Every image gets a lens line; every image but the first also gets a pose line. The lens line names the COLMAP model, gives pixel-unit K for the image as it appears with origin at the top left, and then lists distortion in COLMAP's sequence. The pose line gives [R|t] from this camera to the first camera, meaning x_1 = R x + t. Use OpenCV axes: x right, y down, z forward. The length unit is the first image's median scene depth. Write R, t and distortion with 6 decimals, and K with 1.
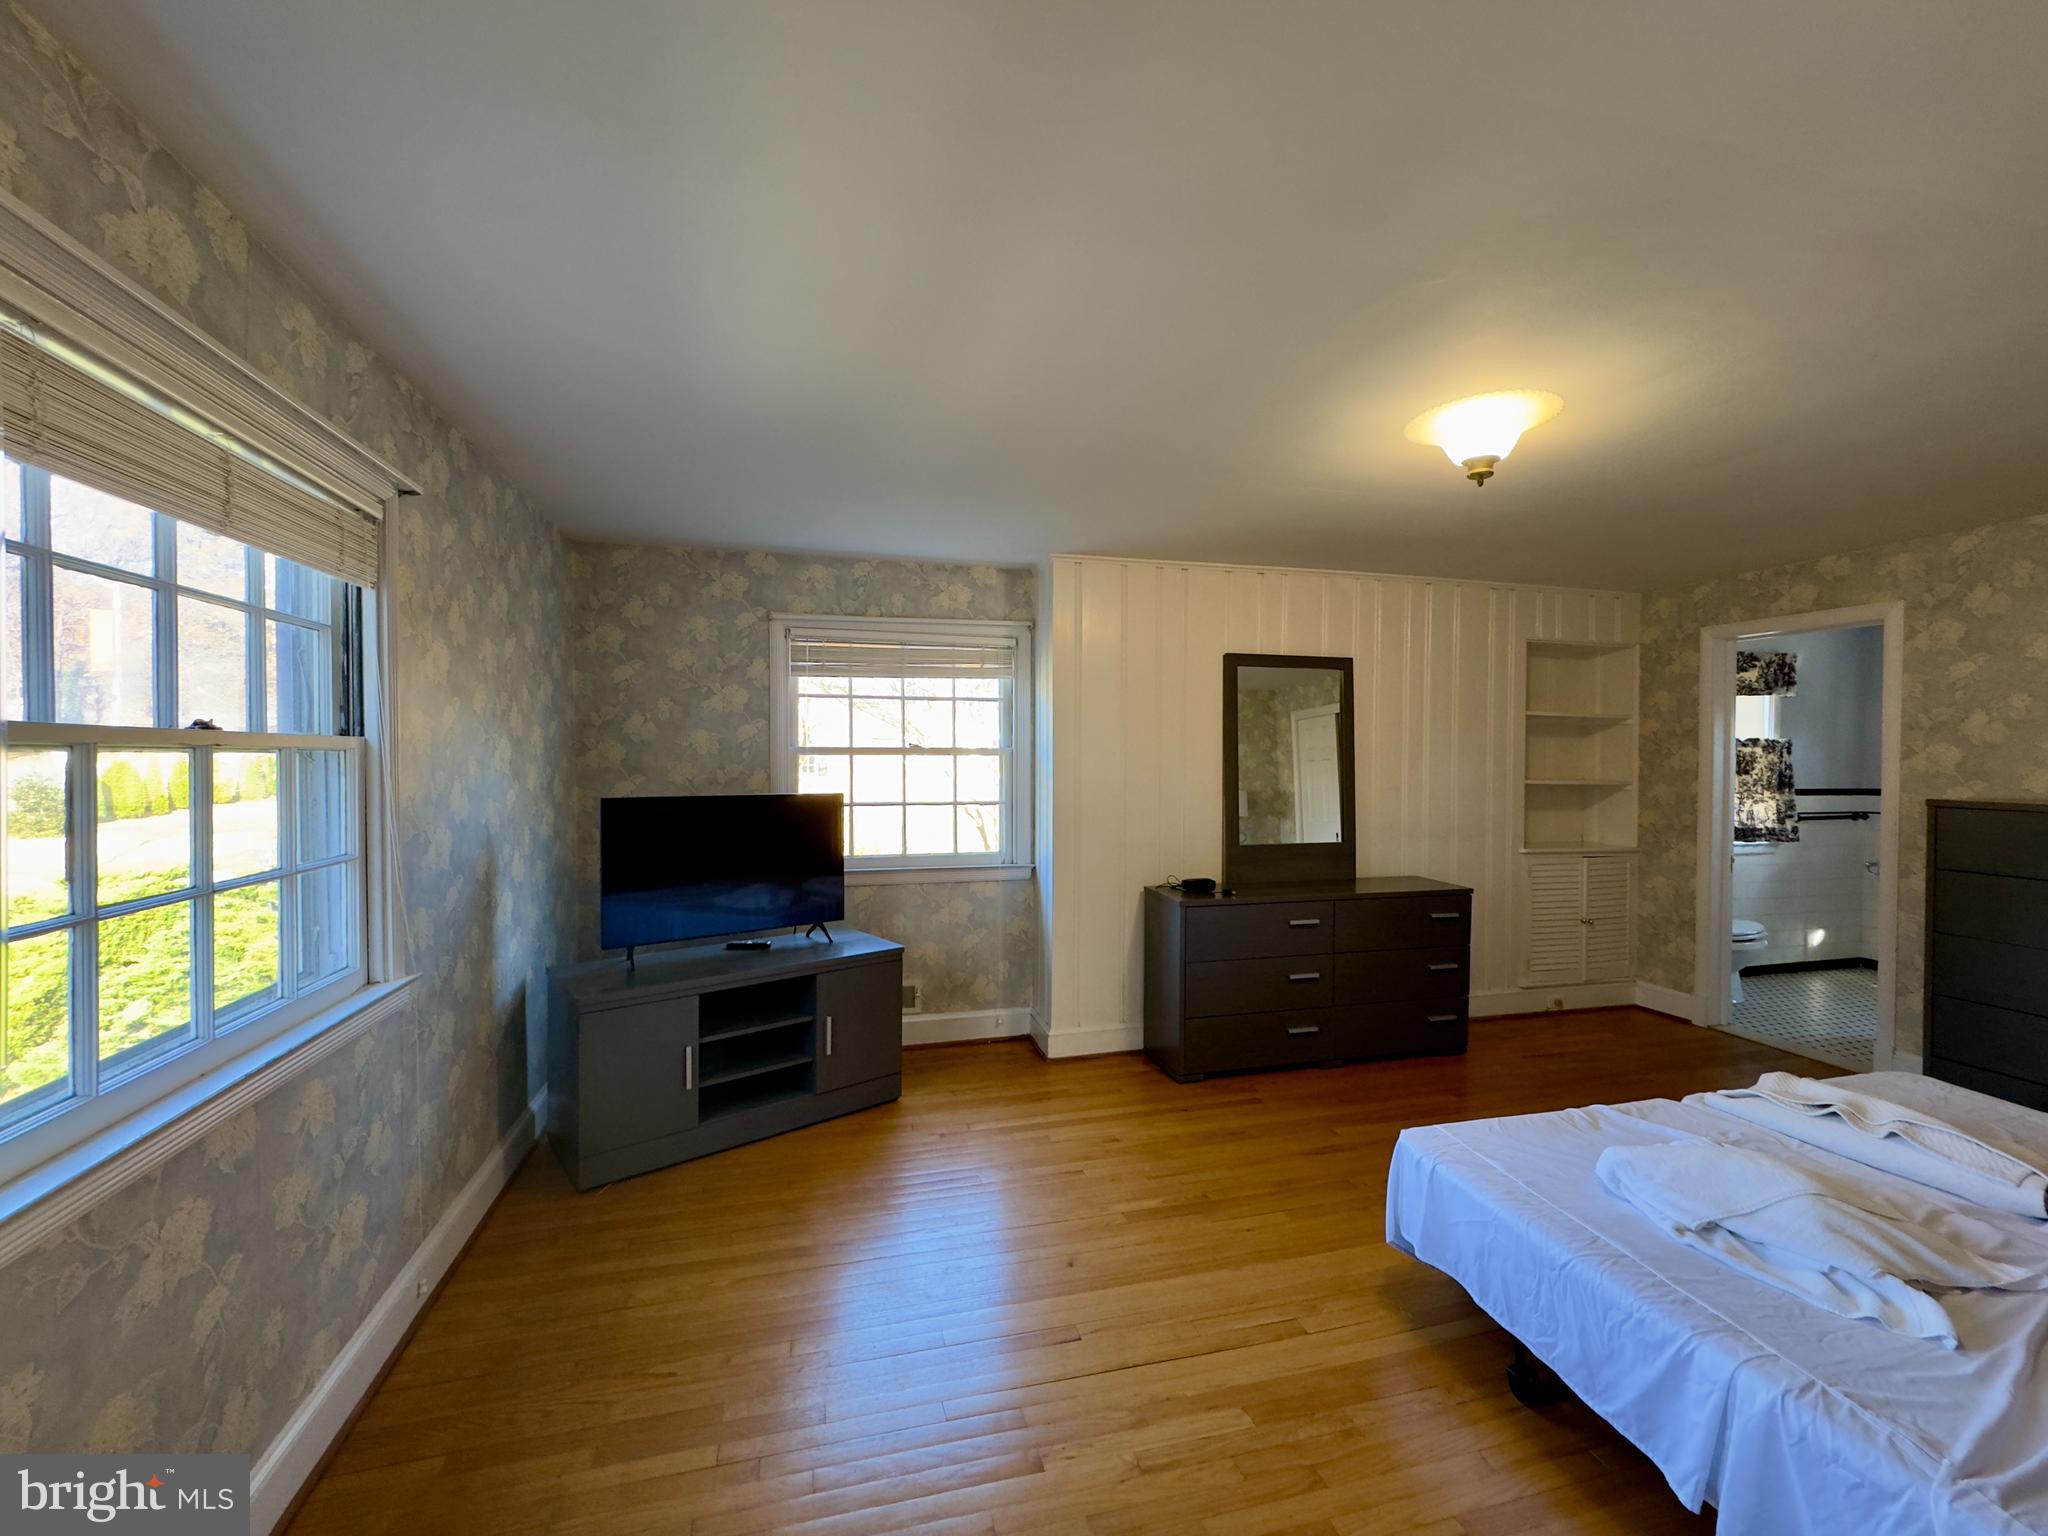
lens RADIAL K [[811.0, 0, 1015.4], [0, 811.0, 765.8], [0, 0, 1]] dist [0.001103, -0.000049]
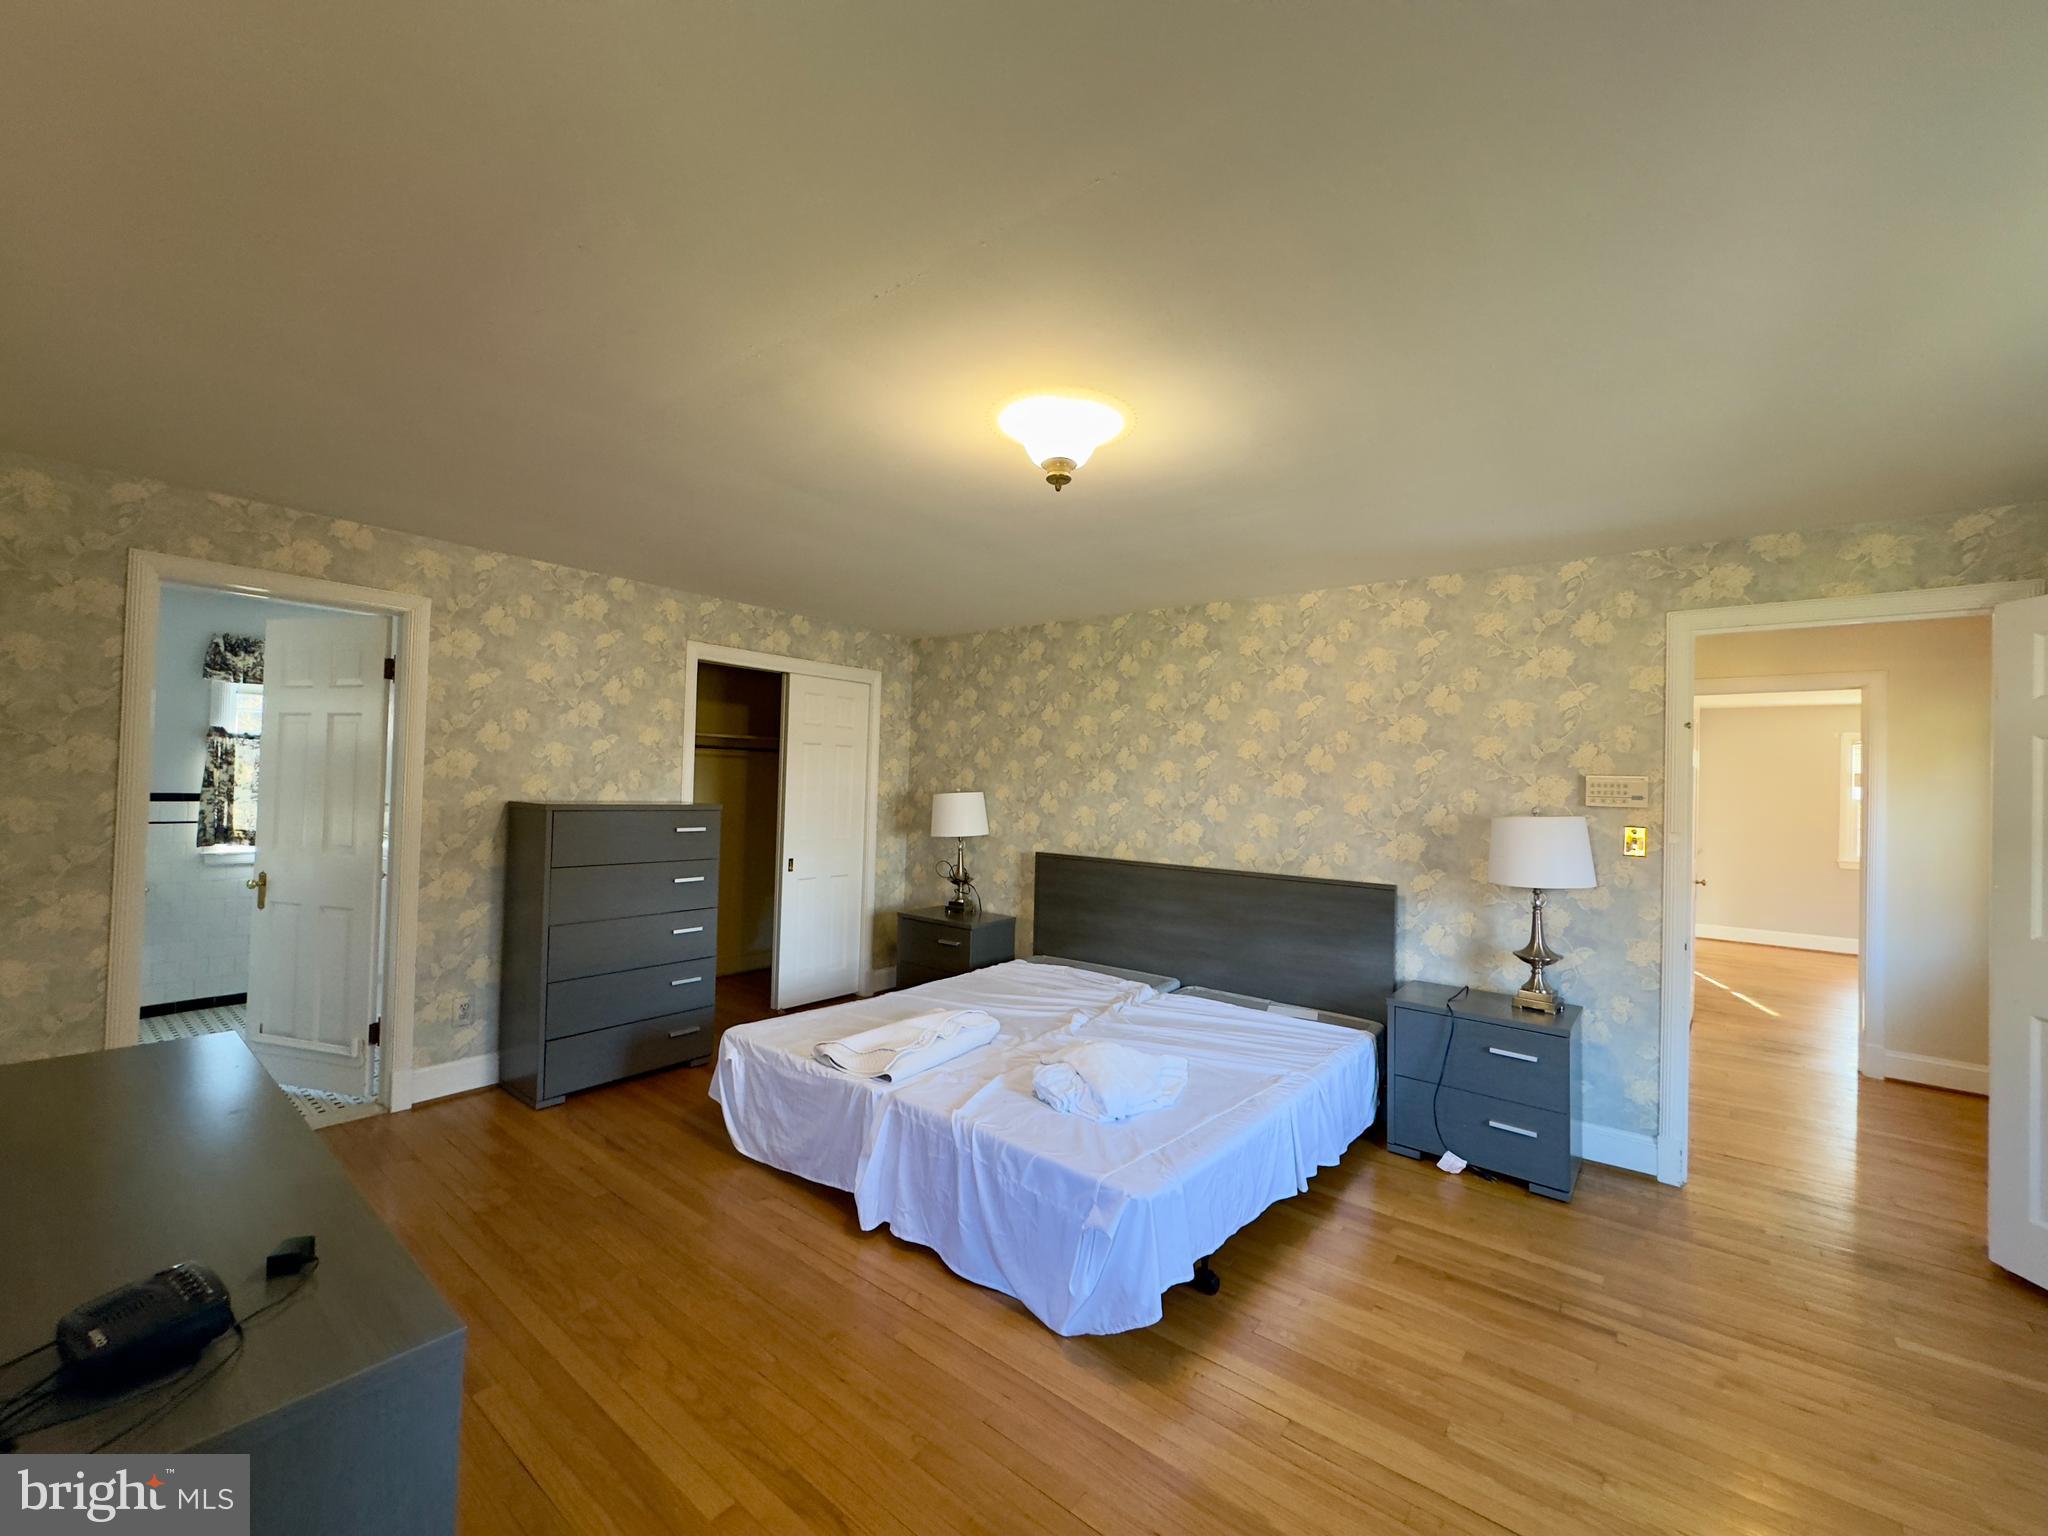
lens RADIAL K [[811.0, 0, 1025.4], [0, 811.0, 773.1], [0, 0, 1]] dist [0.001103, -0.000049]
pose [[-0.595115, -0.006567, 0.803614, -0.104156], [-0.017527, 0.999835, -0.004809, -0.004738], [-0.803450, -0.016947, -0.595131, 1.008187]]
